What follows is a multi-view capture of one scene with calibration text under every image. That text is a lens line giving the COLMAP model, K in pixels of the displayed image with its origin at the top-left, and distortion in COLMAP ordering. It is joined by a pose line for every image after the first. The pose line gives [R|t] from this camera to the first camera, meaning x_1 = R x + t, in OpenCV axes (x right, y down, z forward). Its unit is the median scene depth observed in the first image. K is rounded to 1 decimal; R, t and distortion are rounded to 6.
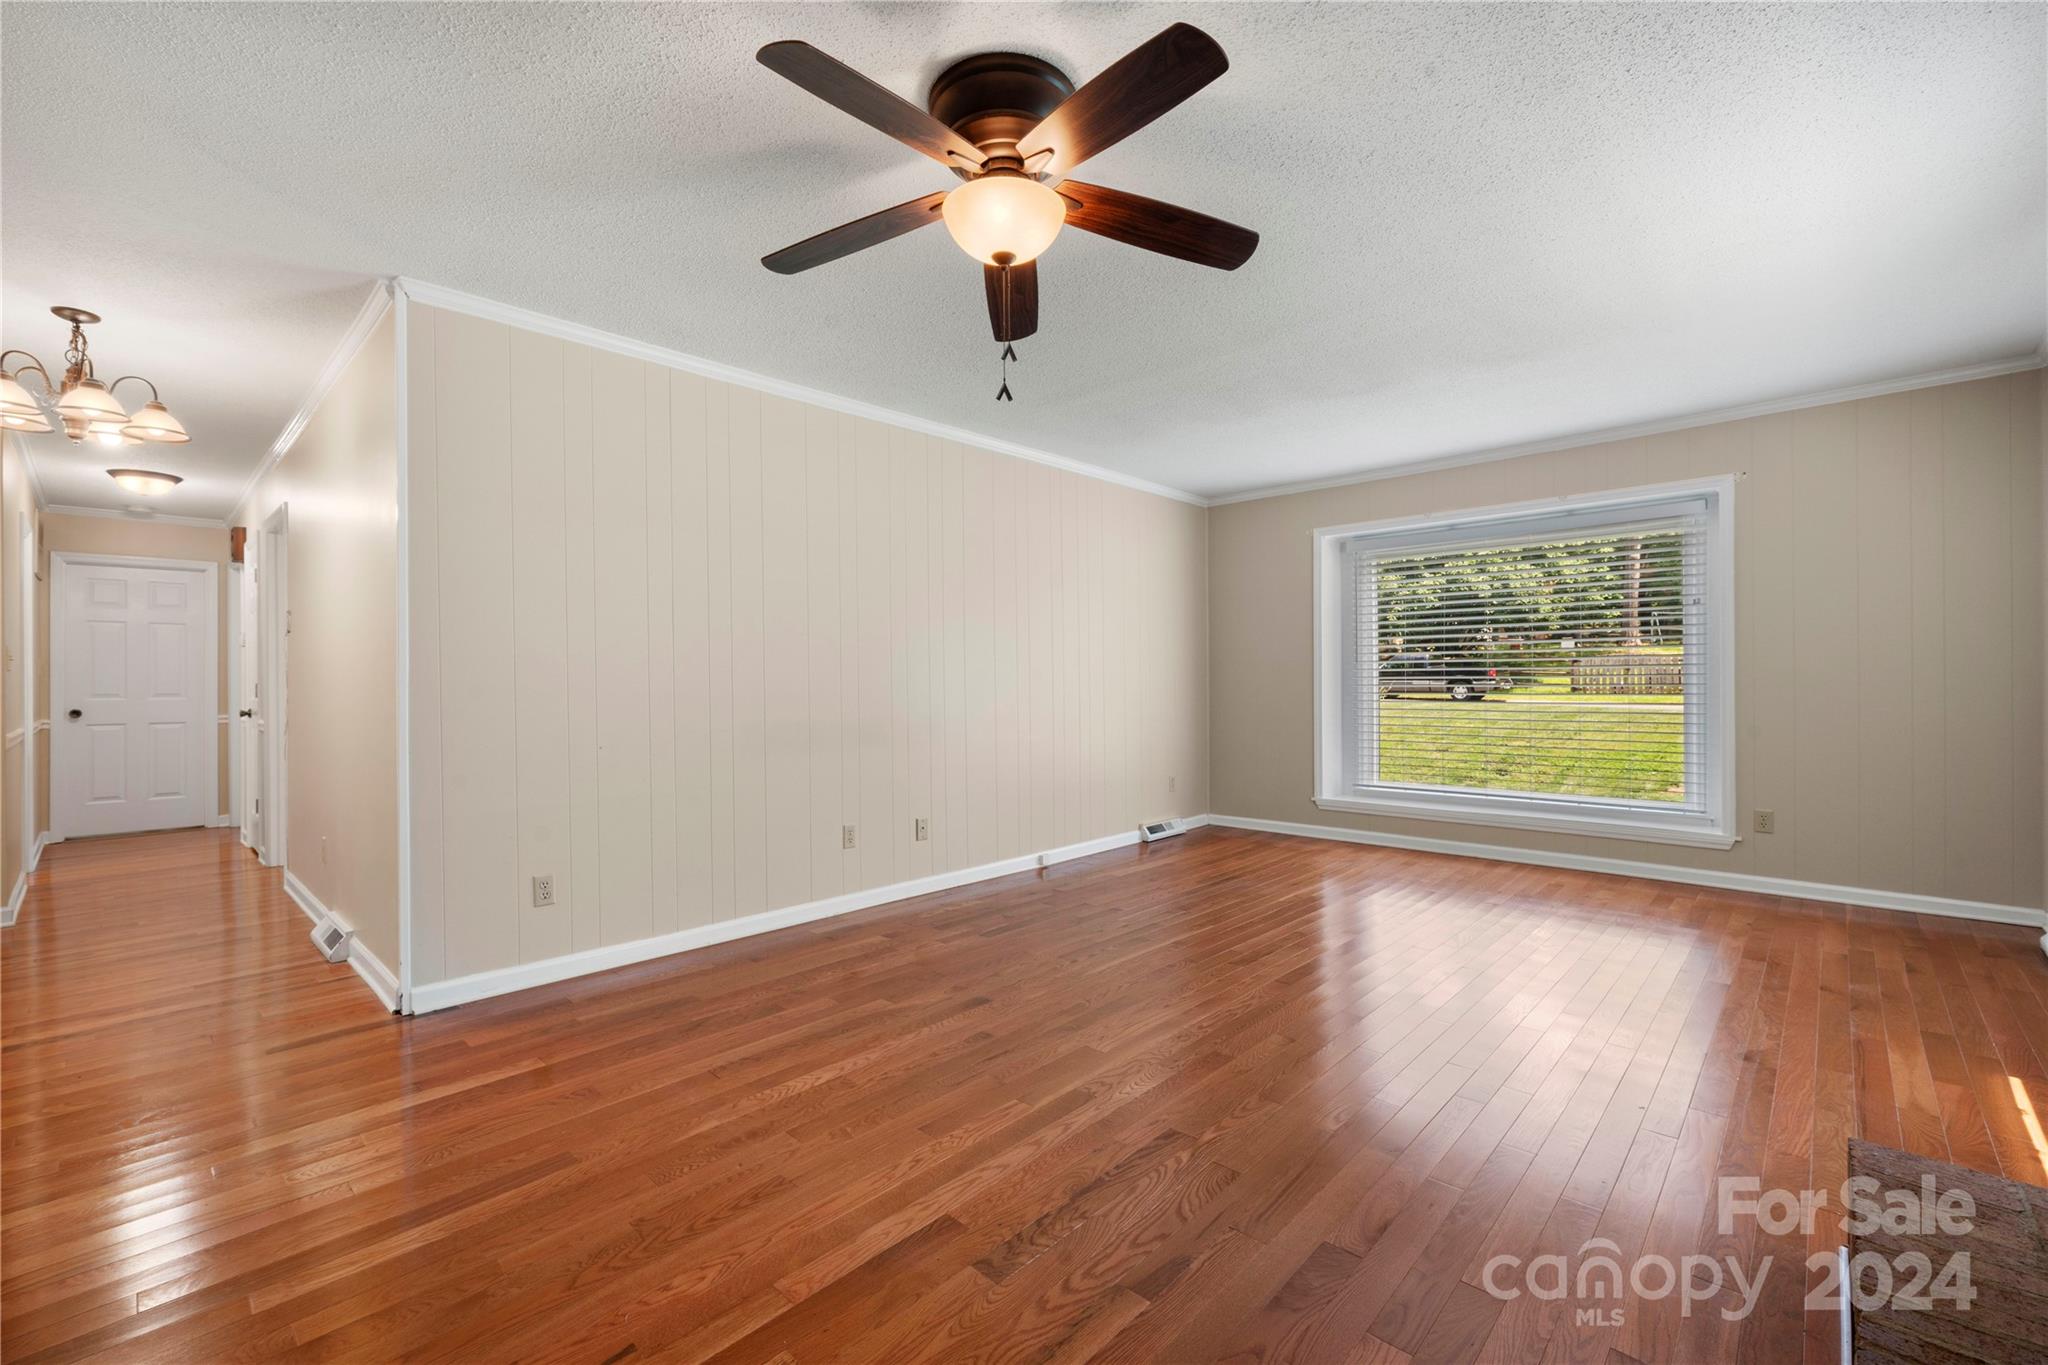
lens RADIAL K [[865.5, 0, 1023.5], [0, 865.5, 680.6], [0, 0, 1]] dist [-0.000149, 0.000006]
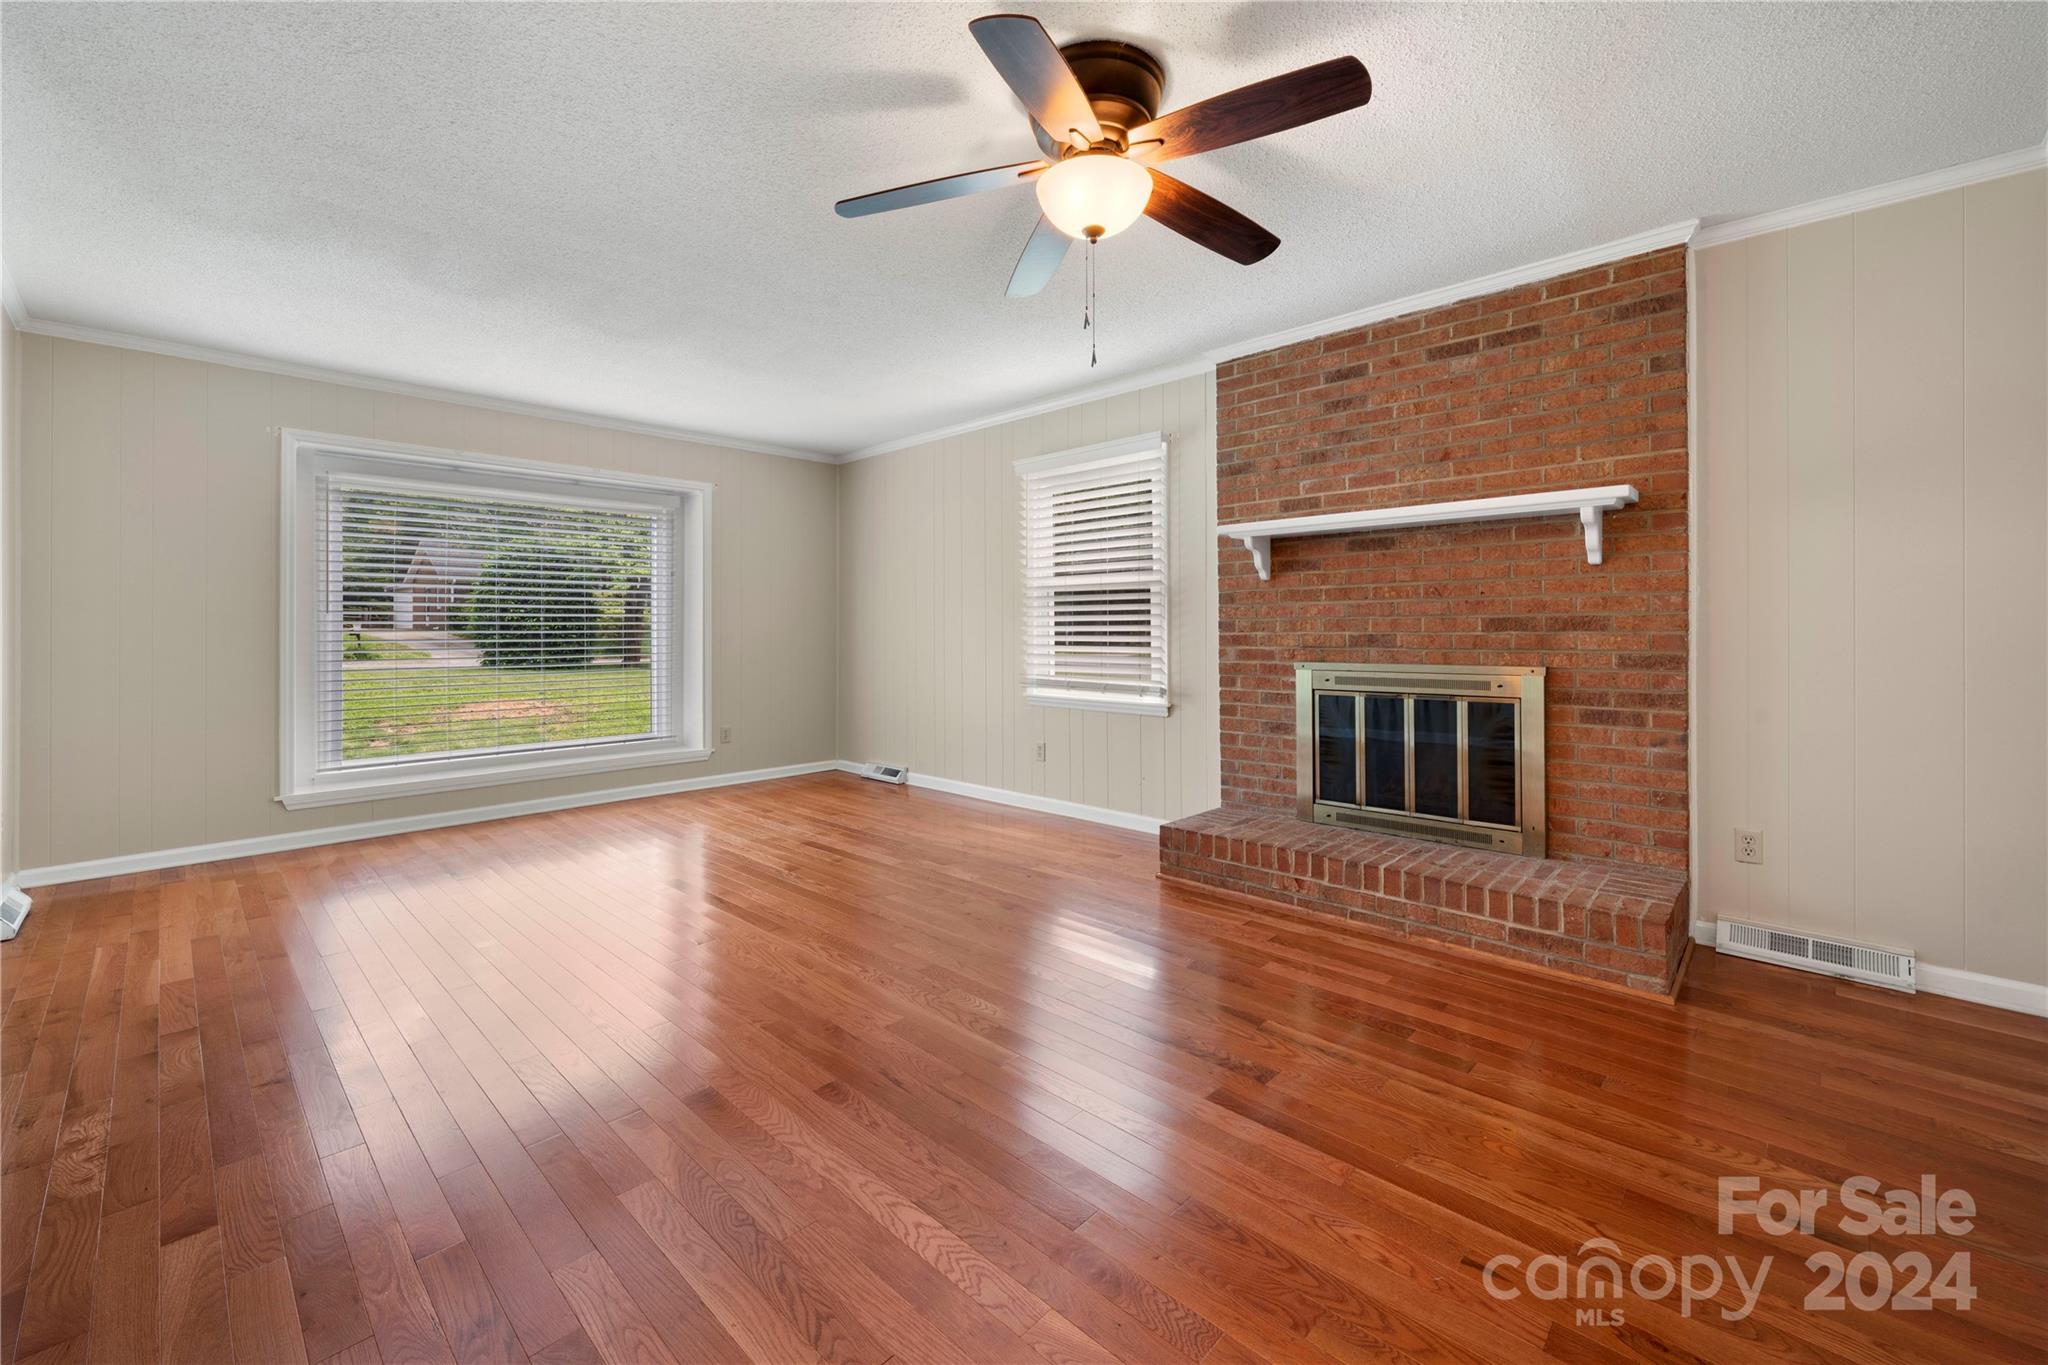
lens RADIAL K [[825.4, 0, 1021.1], [0, 825.4, 631.3], [0, 0, 1]] dist [0.001093, 0.000100]
pose [[0.006115, 0.005093, 0.999968, -0.990994], [0.002918, 0.999983, -0.005111, 0.005779], [-0.999977, 0.002949, 0.006100, 1.036384]]
